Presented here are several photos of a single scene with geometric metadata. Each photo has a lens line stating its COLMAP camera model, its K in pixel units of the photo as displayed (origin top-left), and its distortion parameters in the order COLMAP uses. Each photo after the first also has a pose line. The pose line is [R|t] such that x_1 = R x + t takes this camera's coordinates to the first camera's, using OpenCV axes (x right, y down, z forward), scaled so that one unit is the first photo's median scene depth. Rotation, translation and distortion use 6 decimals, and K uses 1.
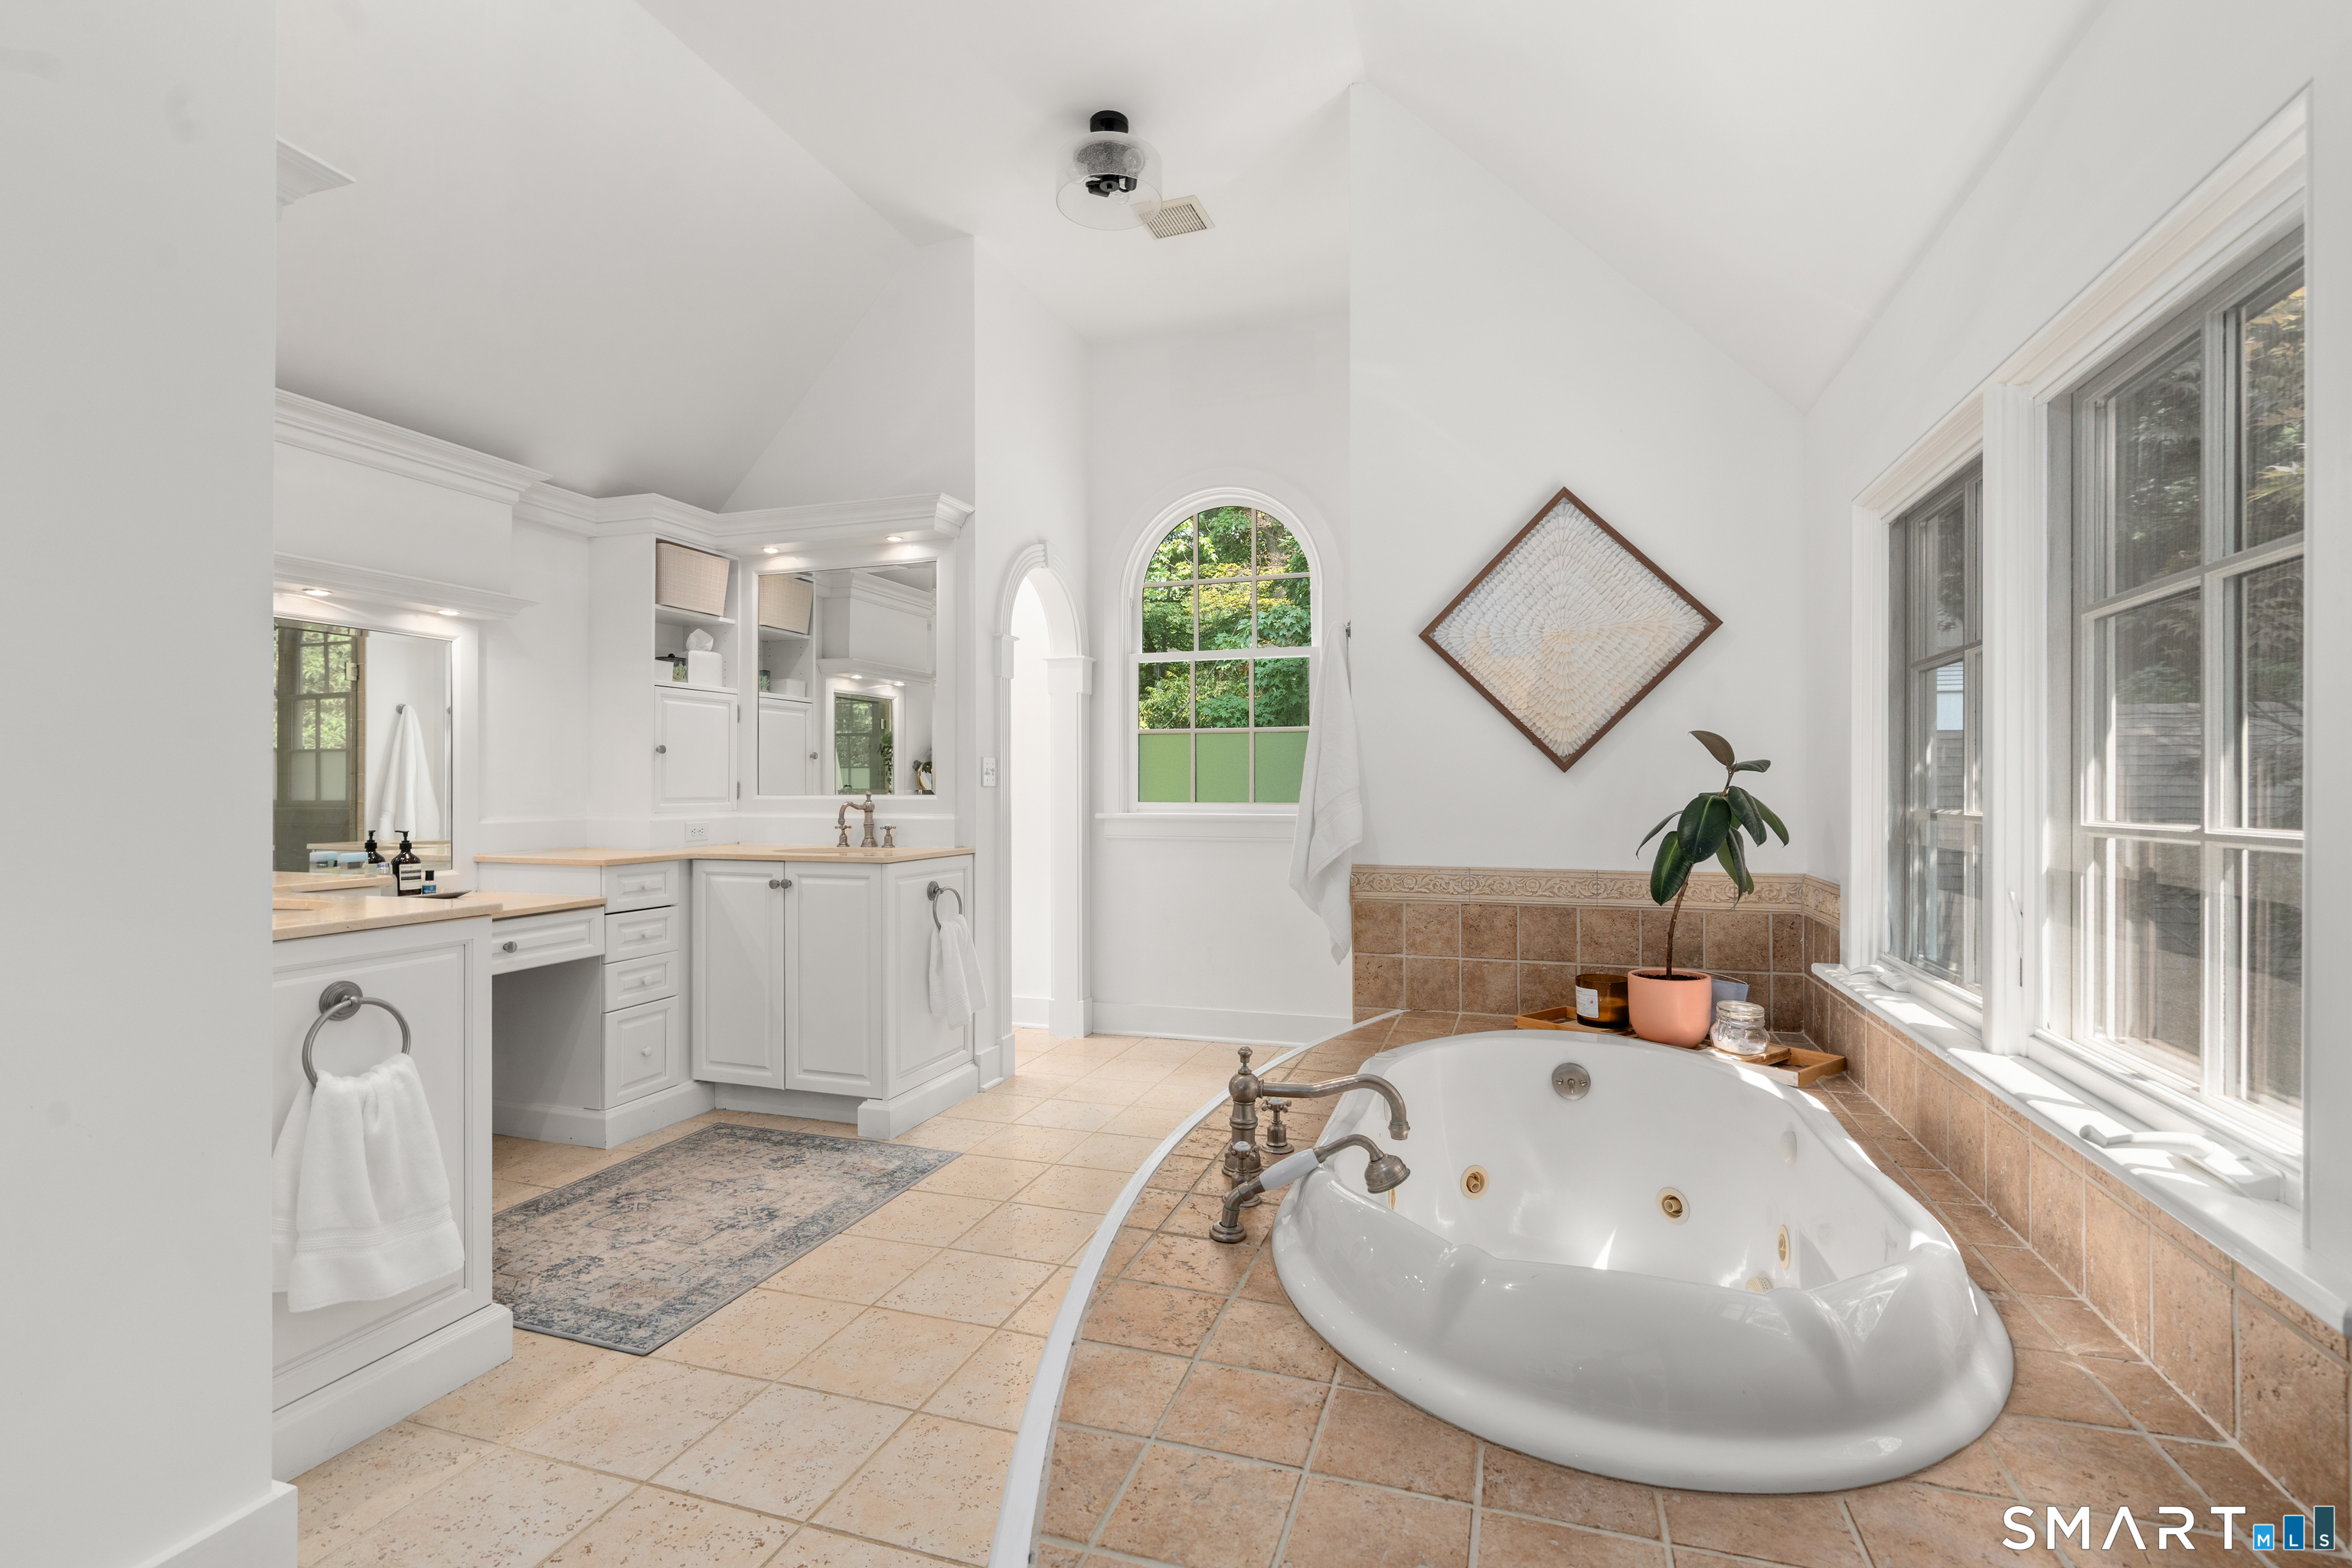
lens RADIAL K [[1094.7, 0, 1175.0], [0, 1094.7, 788.3], [0, 0, 1]] dist [-0.003558, 0.004503]
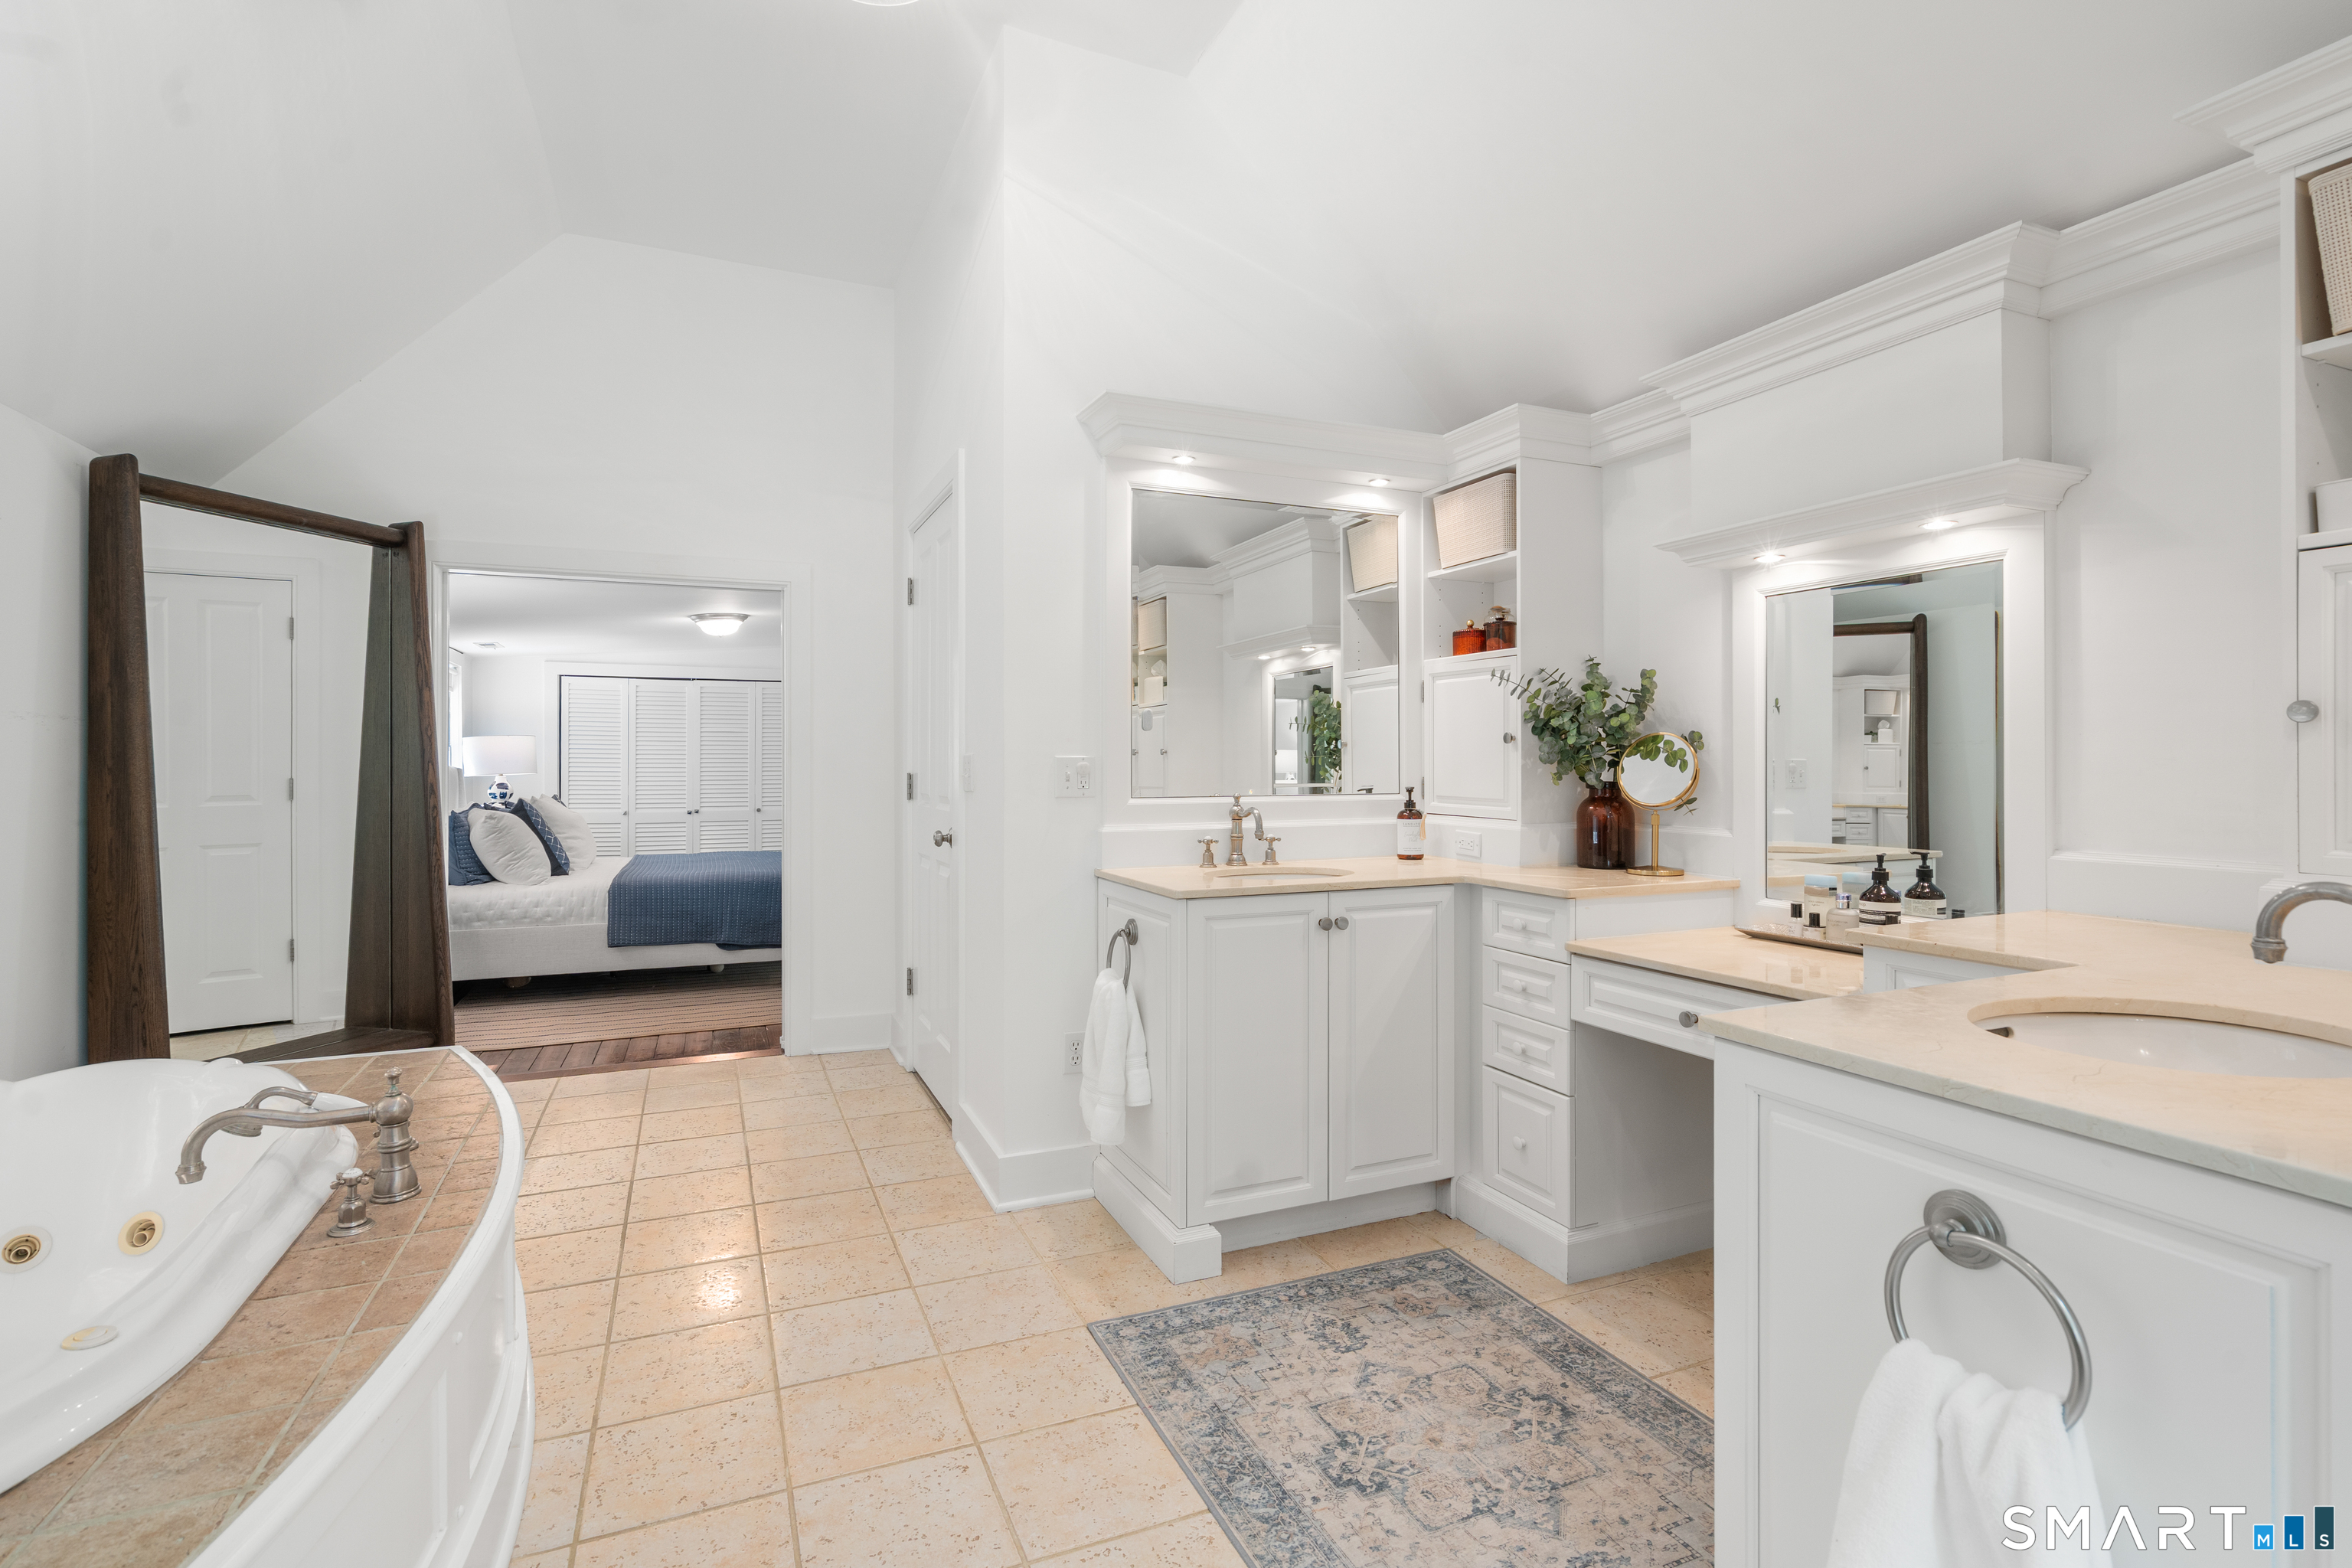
lens RADIAL K [[1094.7, 0, 1177.3], [0, 1094.7, 764.8], [0, 0, 1]] dist [-0.003558, 0.004503]
pose [[-0.742459, 0.004582, -0.669875, 0.133424], [0.002352, 0.999988, 0.004234, -0.029235], [0.669887, 0.001568, -0.742462, 1.480163]]
